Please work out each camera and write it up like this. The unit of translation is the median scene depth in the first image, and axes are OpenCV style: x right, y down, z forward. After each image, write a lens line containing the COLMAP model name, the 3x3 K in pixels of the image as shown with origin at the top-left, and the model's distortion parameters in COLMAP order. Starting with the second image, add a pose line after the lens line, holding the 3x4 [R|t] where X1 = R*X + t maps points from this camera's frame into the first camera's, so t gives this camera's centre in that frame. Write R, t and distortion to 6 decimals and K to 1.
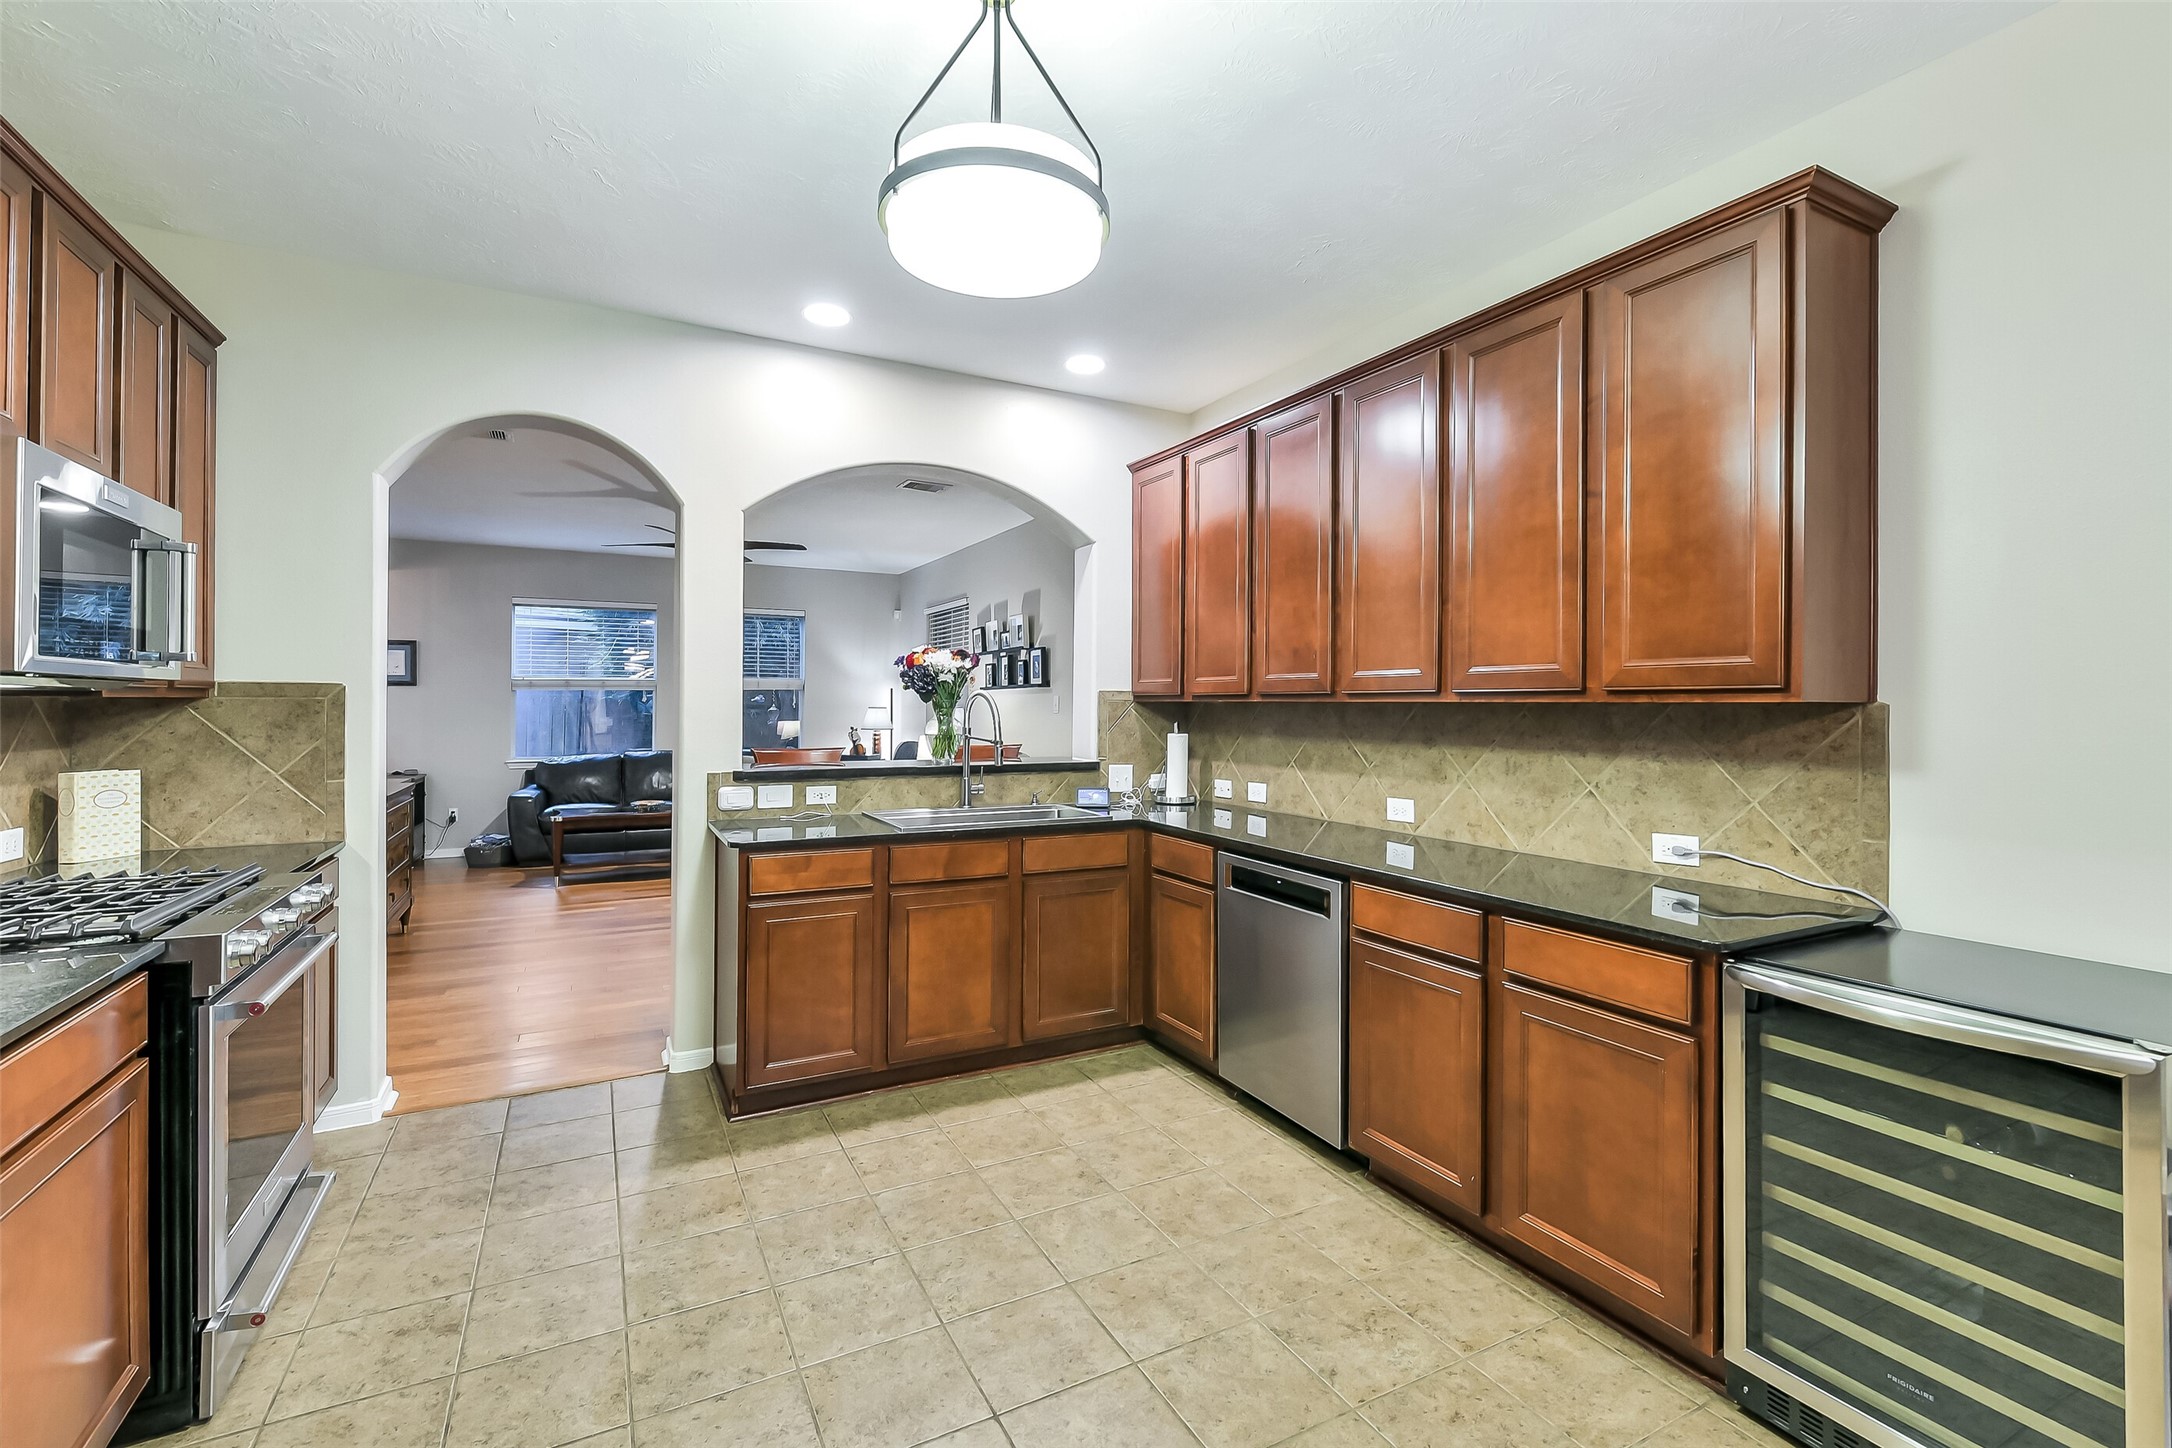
lens RADIAL K [[943.4, 0, 1101.0], [0, 943.4, 704.0], [0, 0, 1]] dist [0.004542, -0.004759]
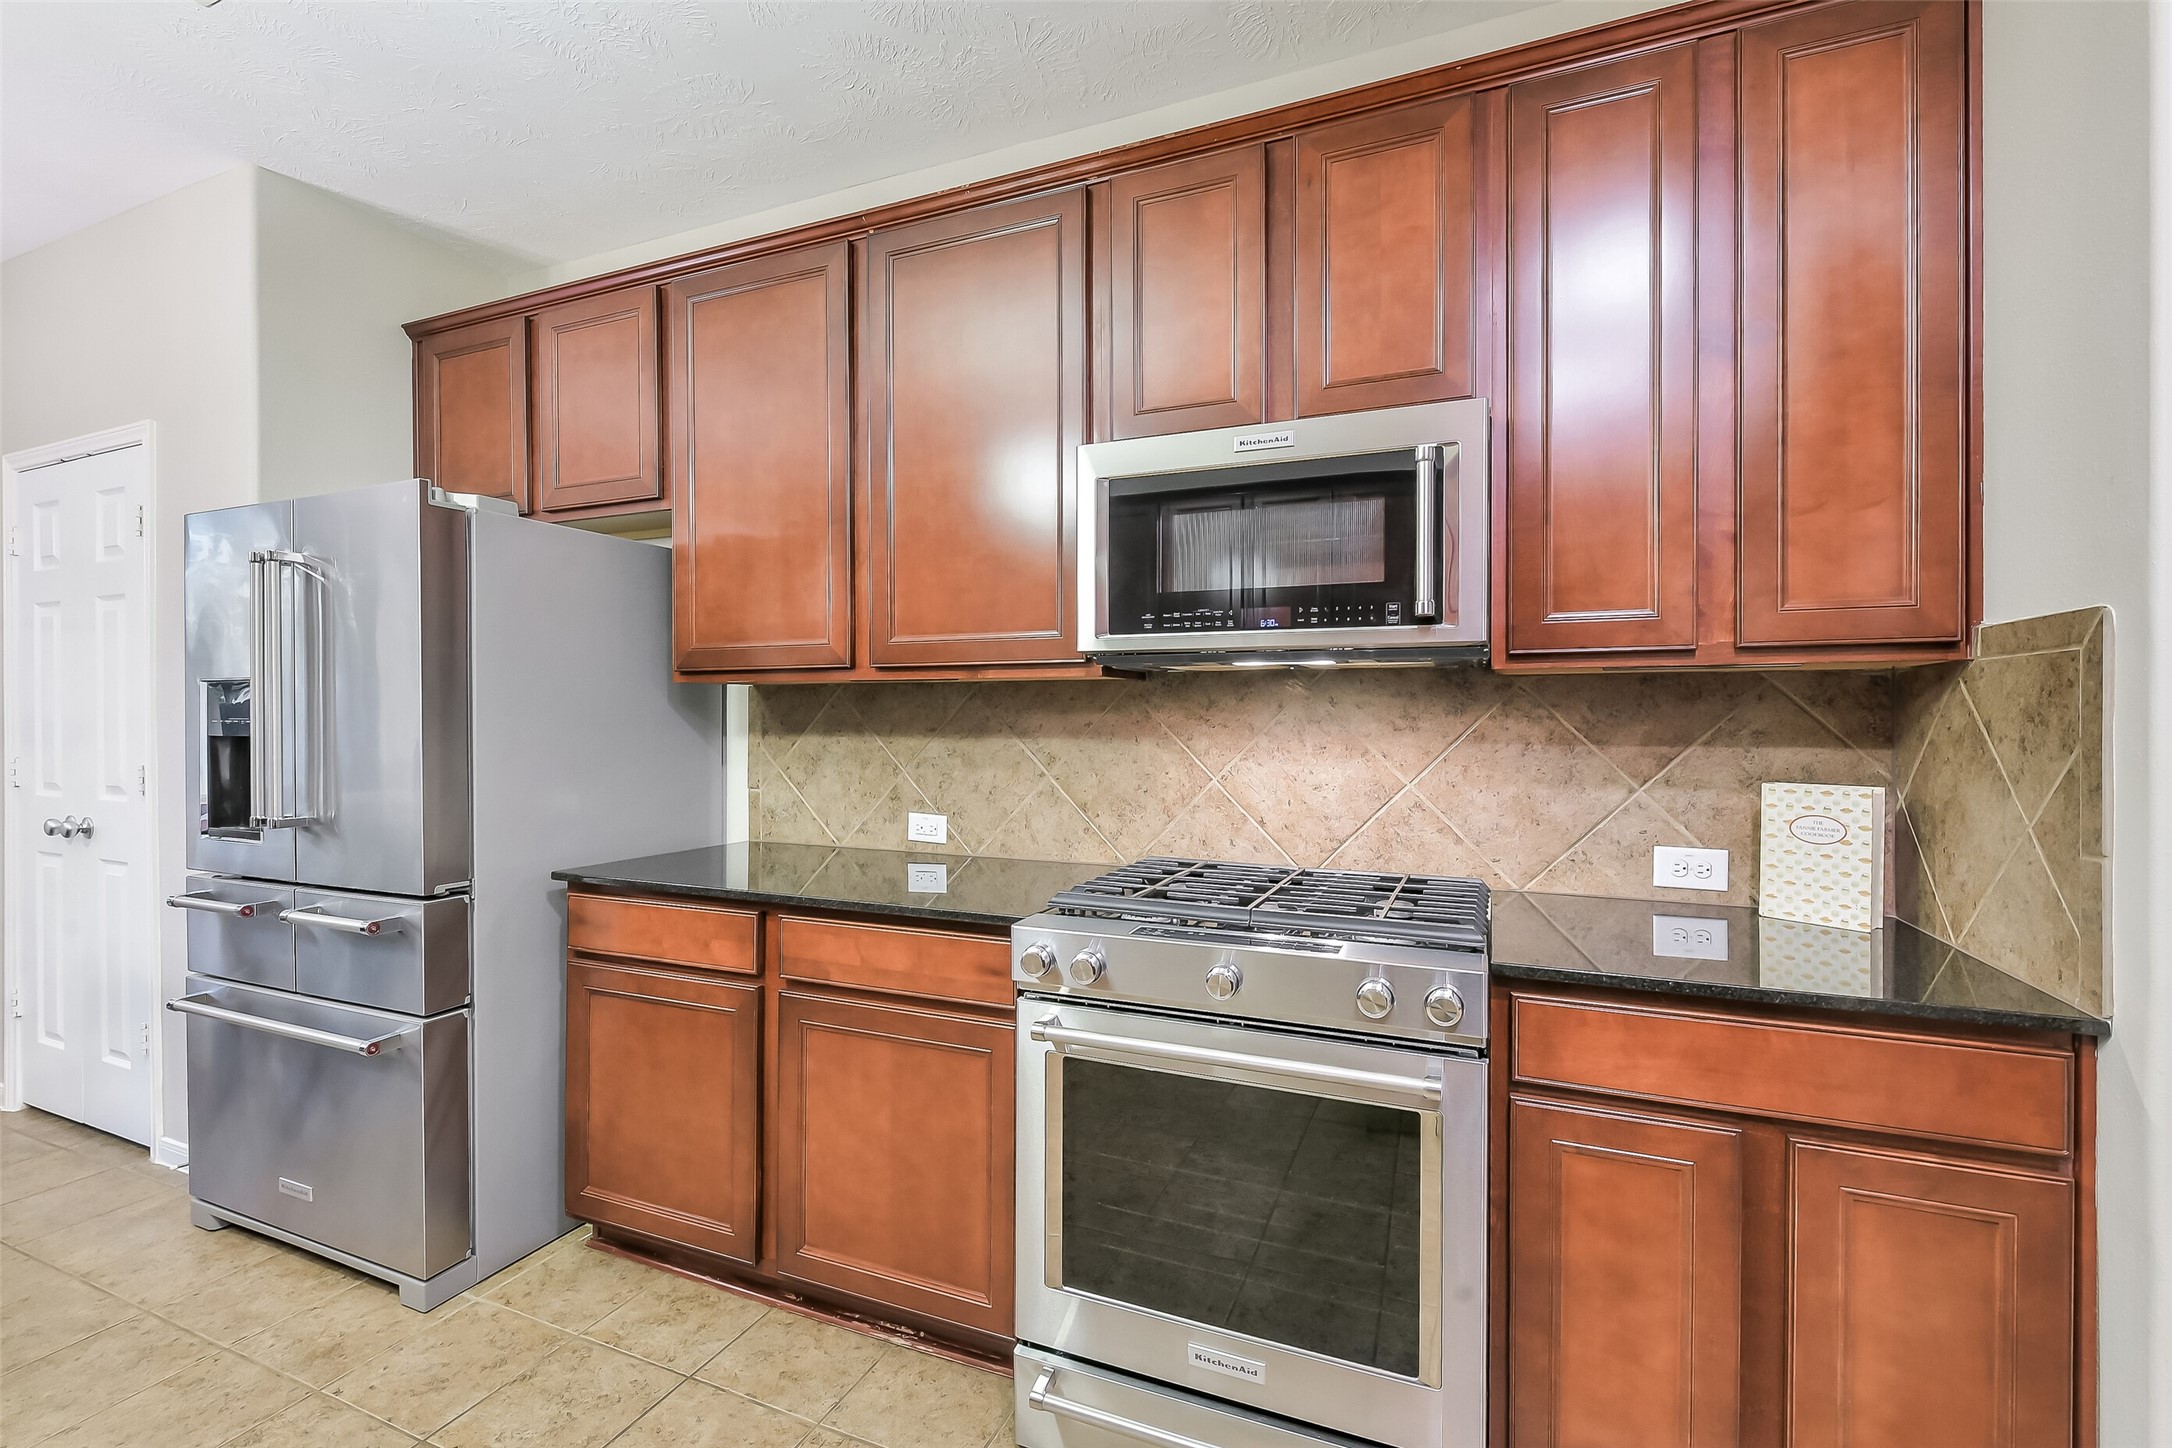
lens RADIAL K [[943.4, 0, 1085.5], [0, 943.4, 717.0], [0, 0, 1]] dist [0.004542, -0.004759]
pose [[-0.781234, -0.002330, -0.624234, -0.206609], [-0.003482, 0.999994, 0.000626, 0.020463], [0.624228, 0.002663, -0.781237, 0.877196]]
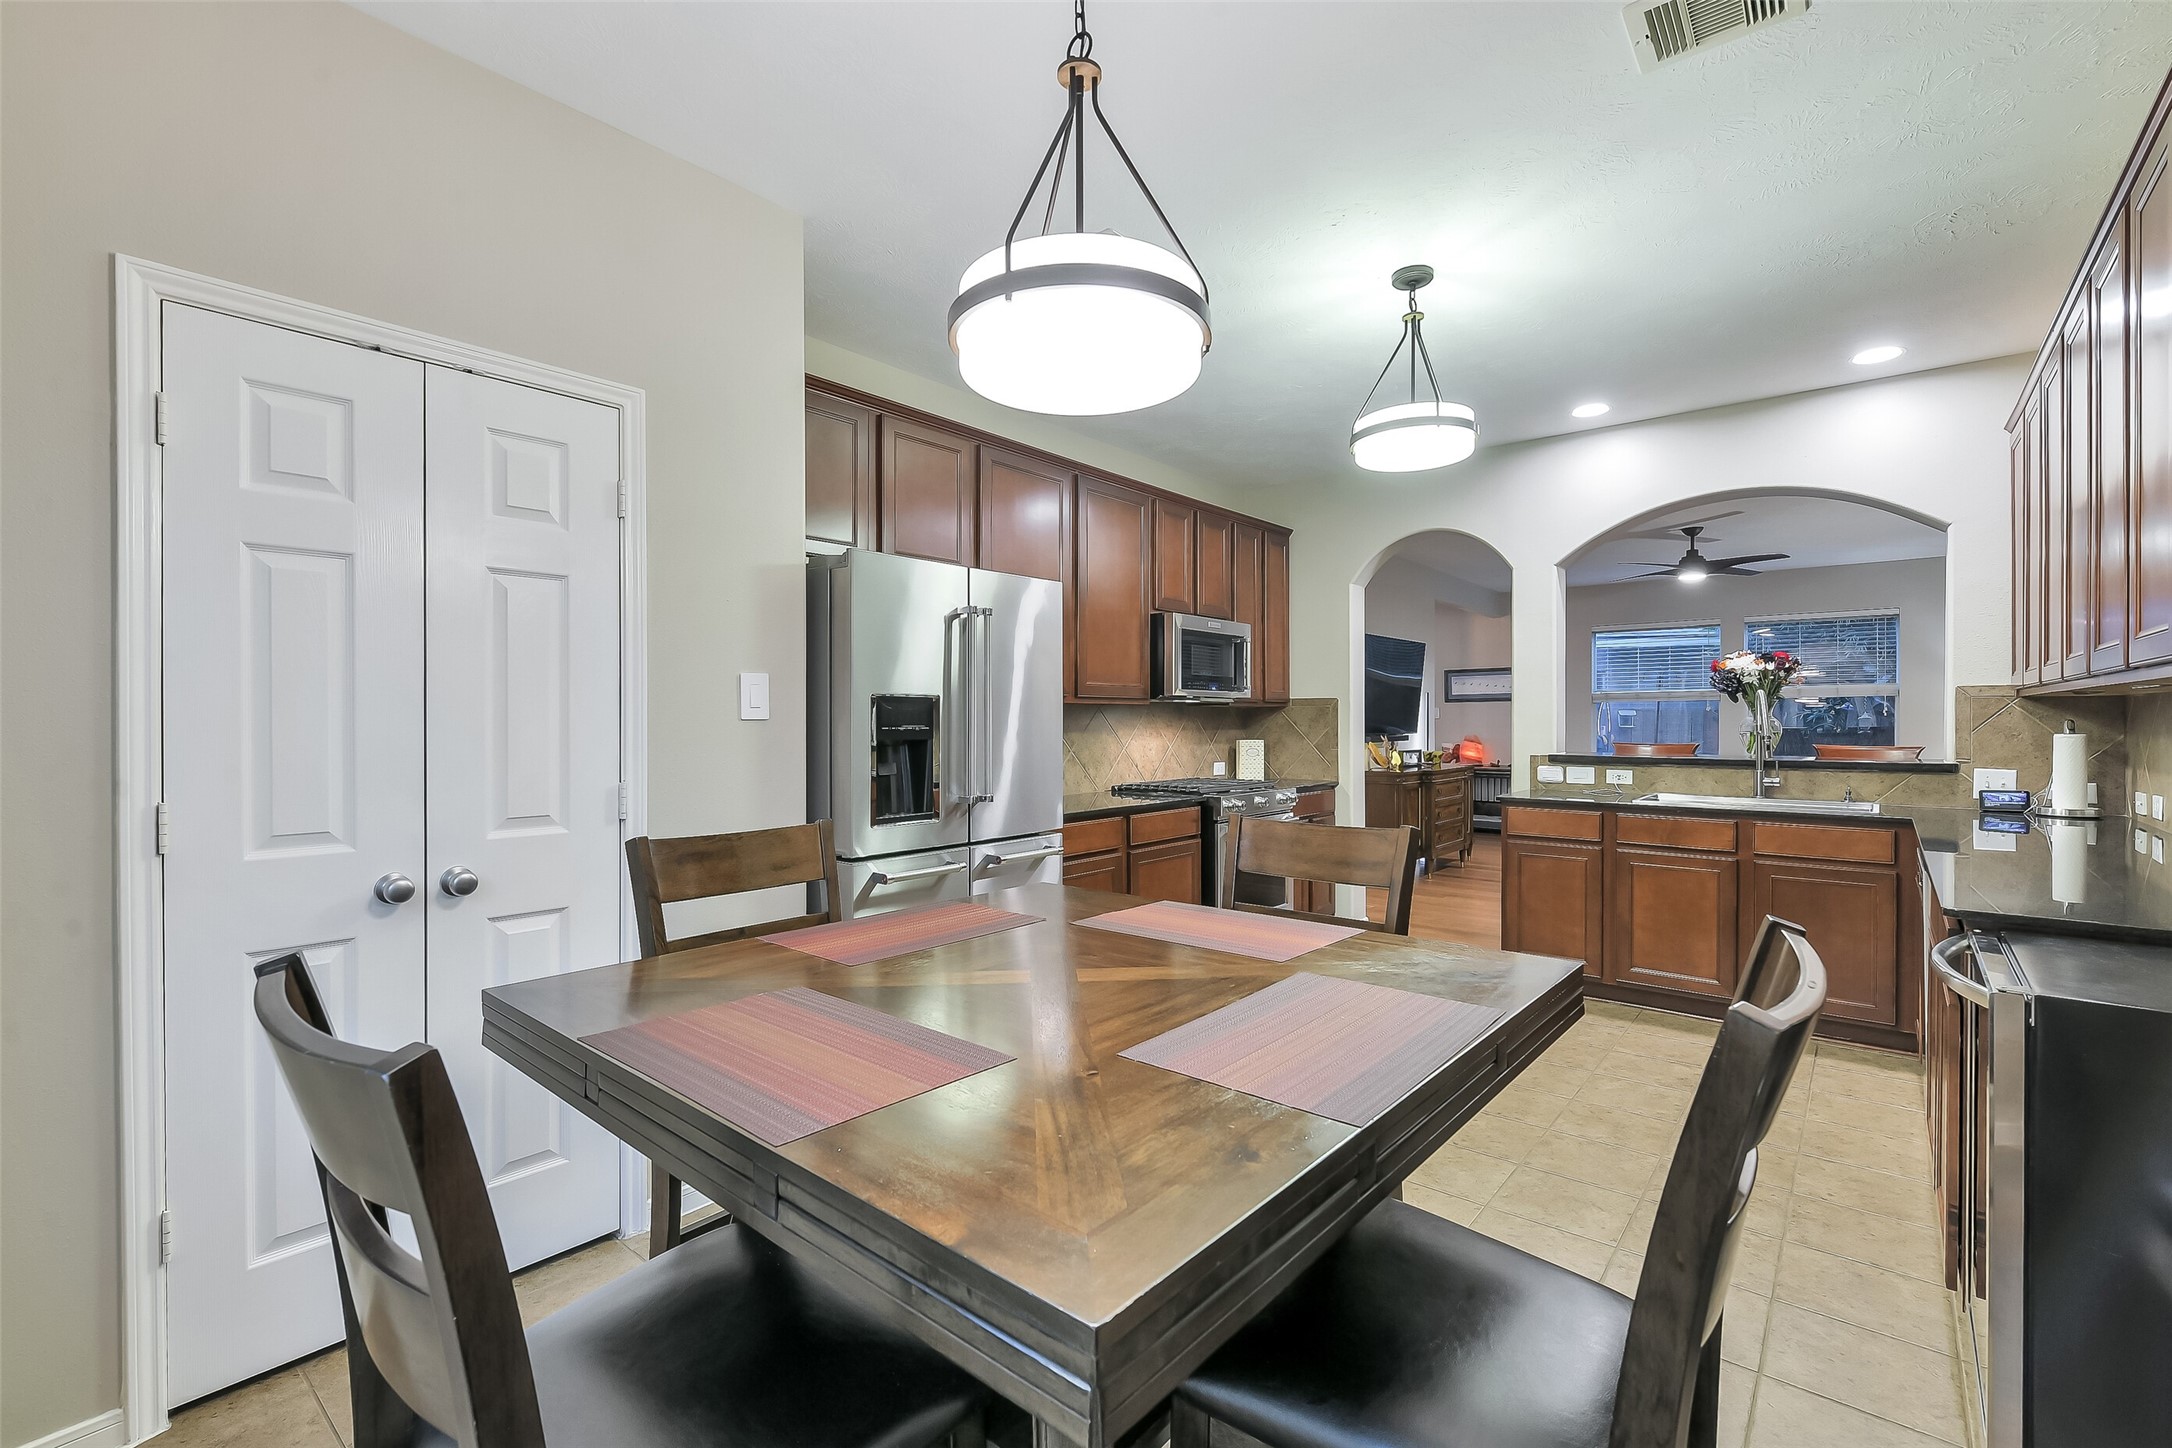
lens RADIAL K [[943.4, 0, 1088.1], [0, 943.4, 722.0], [0, 0, 1]] dist [0.004542, -0.004759]
pose [[0.370817, -0.002708, -0.928702, 0.643187], [0.003789, 0.999992, -0.001403, 0.022873], [0.928698, -0.002998, 0.370824, -0.137120]]
